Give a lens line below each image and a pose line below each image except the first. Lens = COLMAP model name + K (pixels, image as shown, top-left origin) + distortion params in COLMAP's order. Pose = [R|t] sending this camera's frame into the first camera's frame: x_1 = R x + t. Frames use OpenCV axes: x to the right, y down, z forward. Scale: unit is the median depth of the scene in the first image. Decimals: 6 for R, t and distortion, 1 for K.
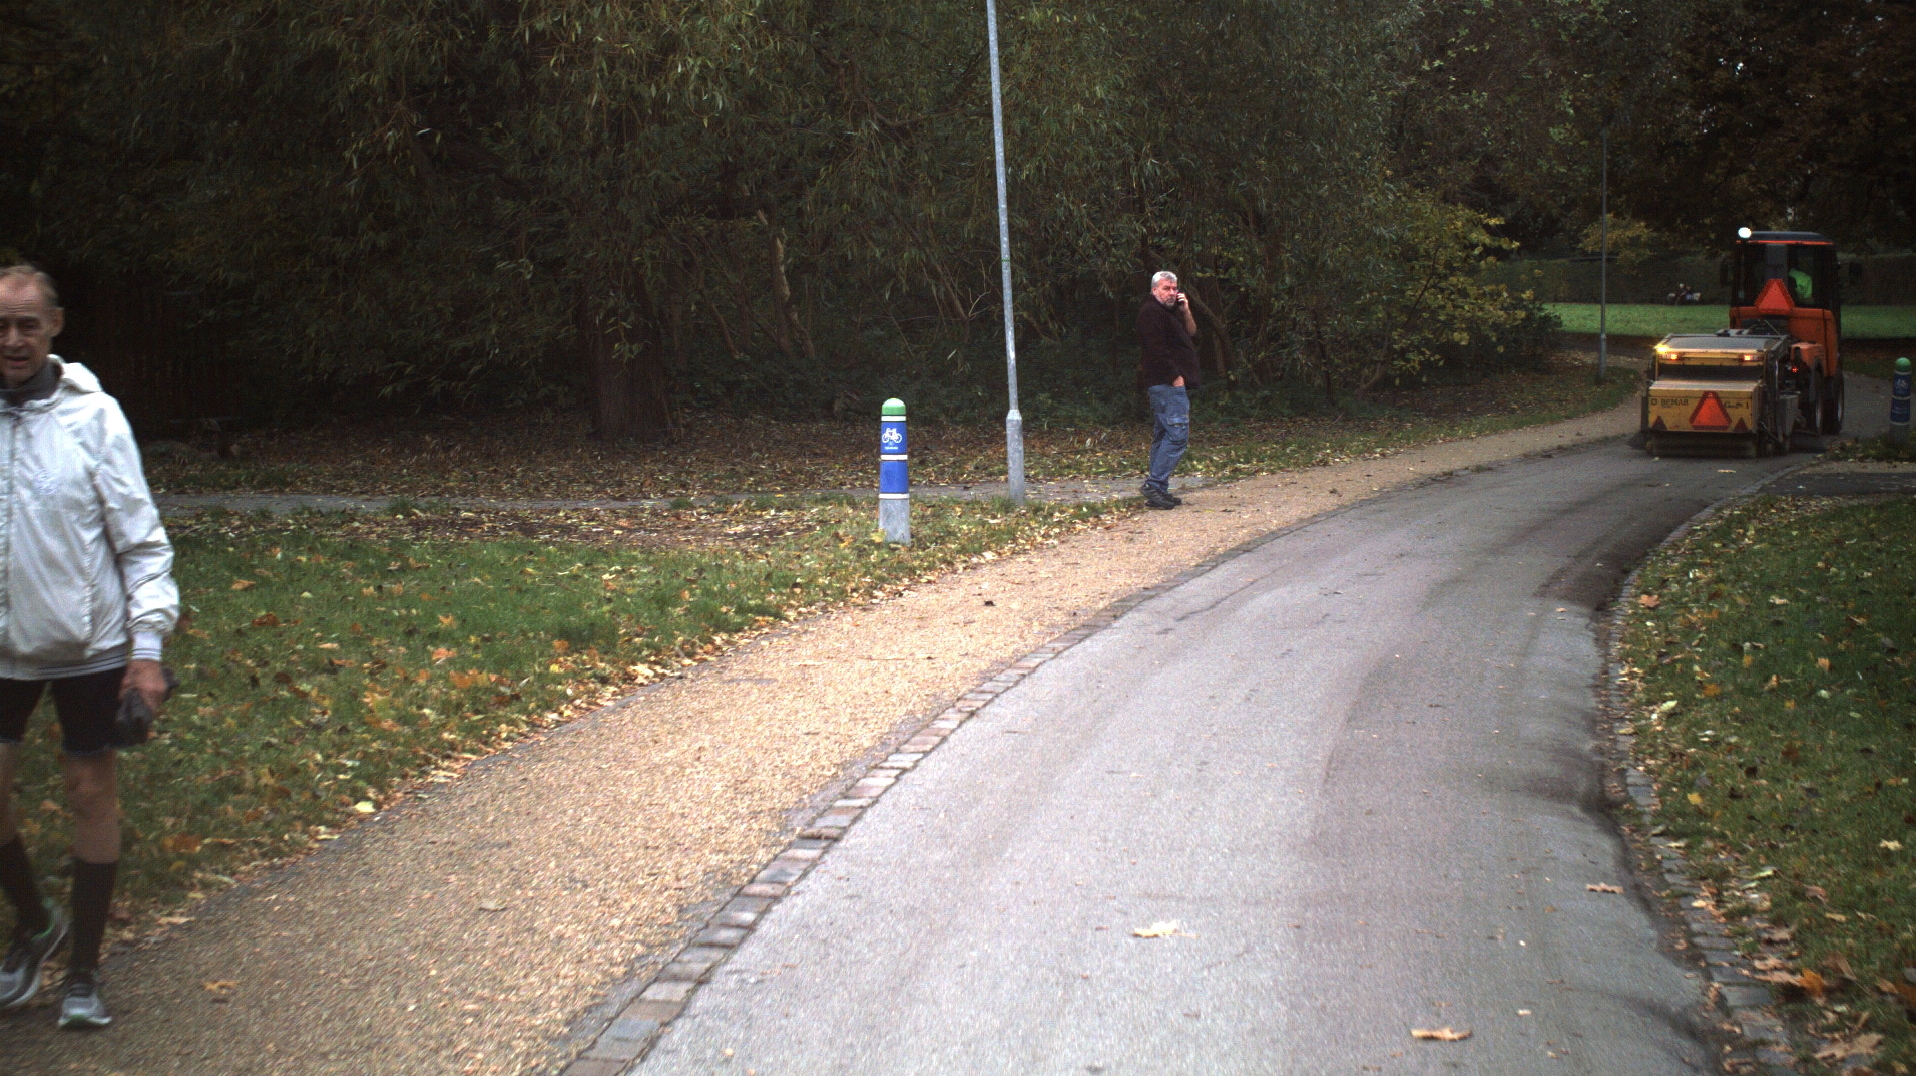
lens RADIAL K [[3224.1, 0, 963.1], [0, 3224.1, 536.0], [0, 0, 1]] dist [-0.255386, 0.000000]
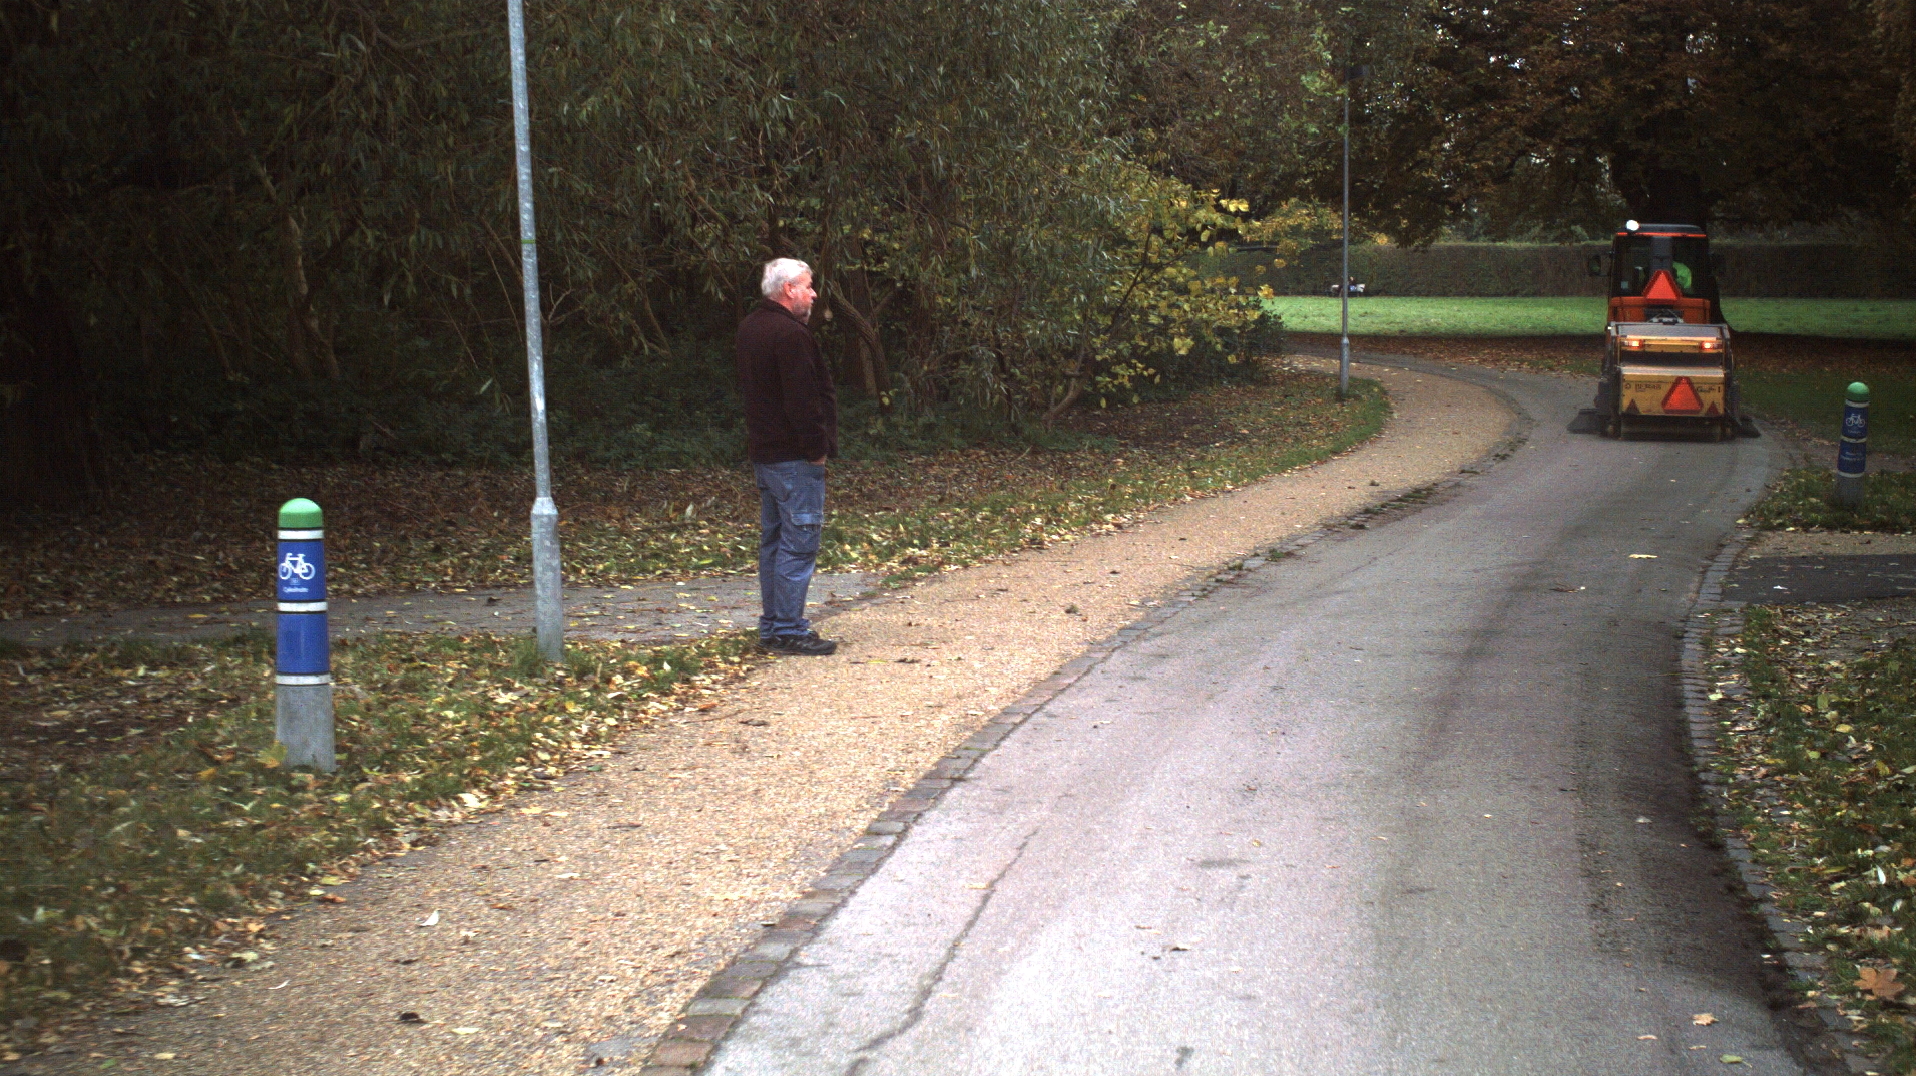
lens RADIAL K [[3224.1, 0, 962.1], [0, 3224.1, 542.3], [0, 0, 1]] dist [-0.255386, 0.000000]
pose [[0.993597, -0.008385, 0.112669, 0.021300], [0.007904, 0.999958, 0.004710, -0.027730], [-0.112703, -0.003789, 0.993621, 0.345530]]
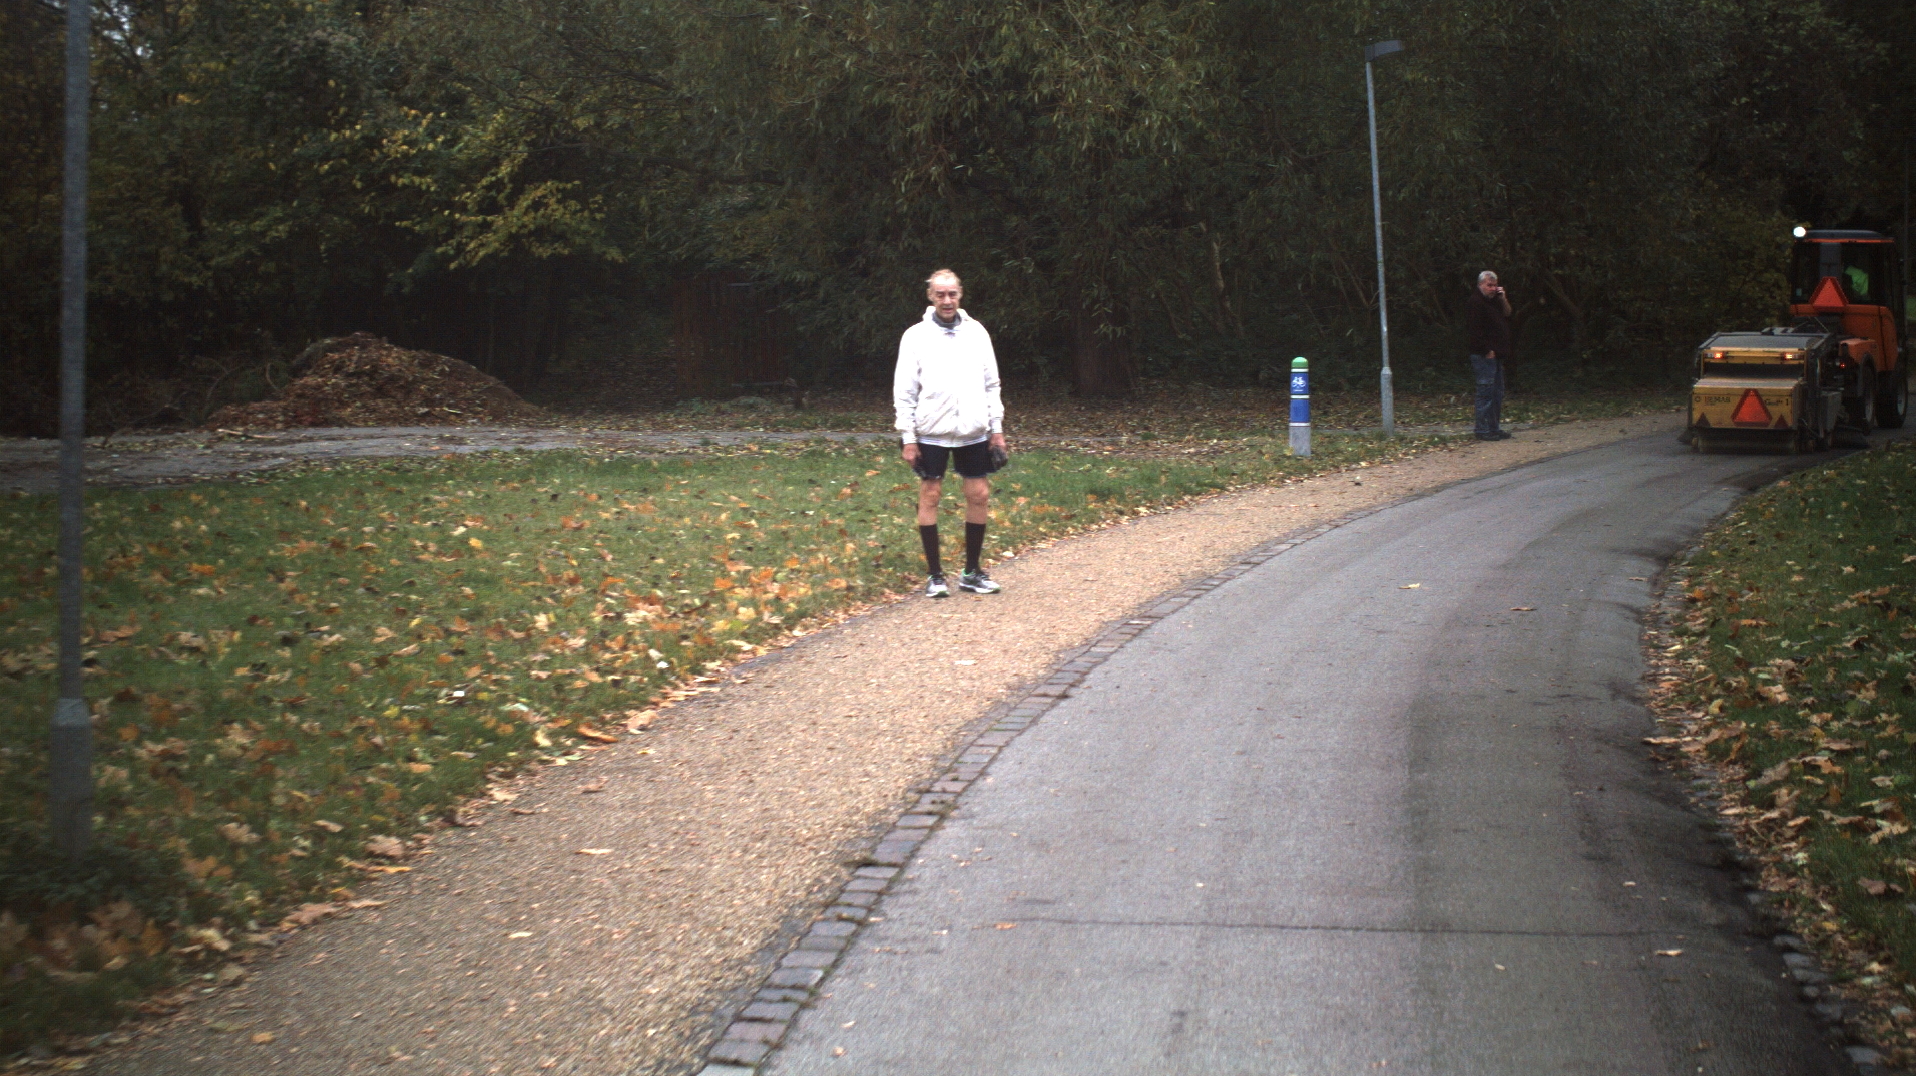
lens RADIAL K [[3224.1, 0, 951.7], [0, 3224.1, 535.4], [0, 0, 1]] dist [-0.255386, 0.000000]
pose [[0.990847, 0.006473, -0.134835, 0.014222], [-0.006226, 0.999978, 0.002255, 0.026805], [0.134847, -0.001395, 0.990865, -0.347545]]
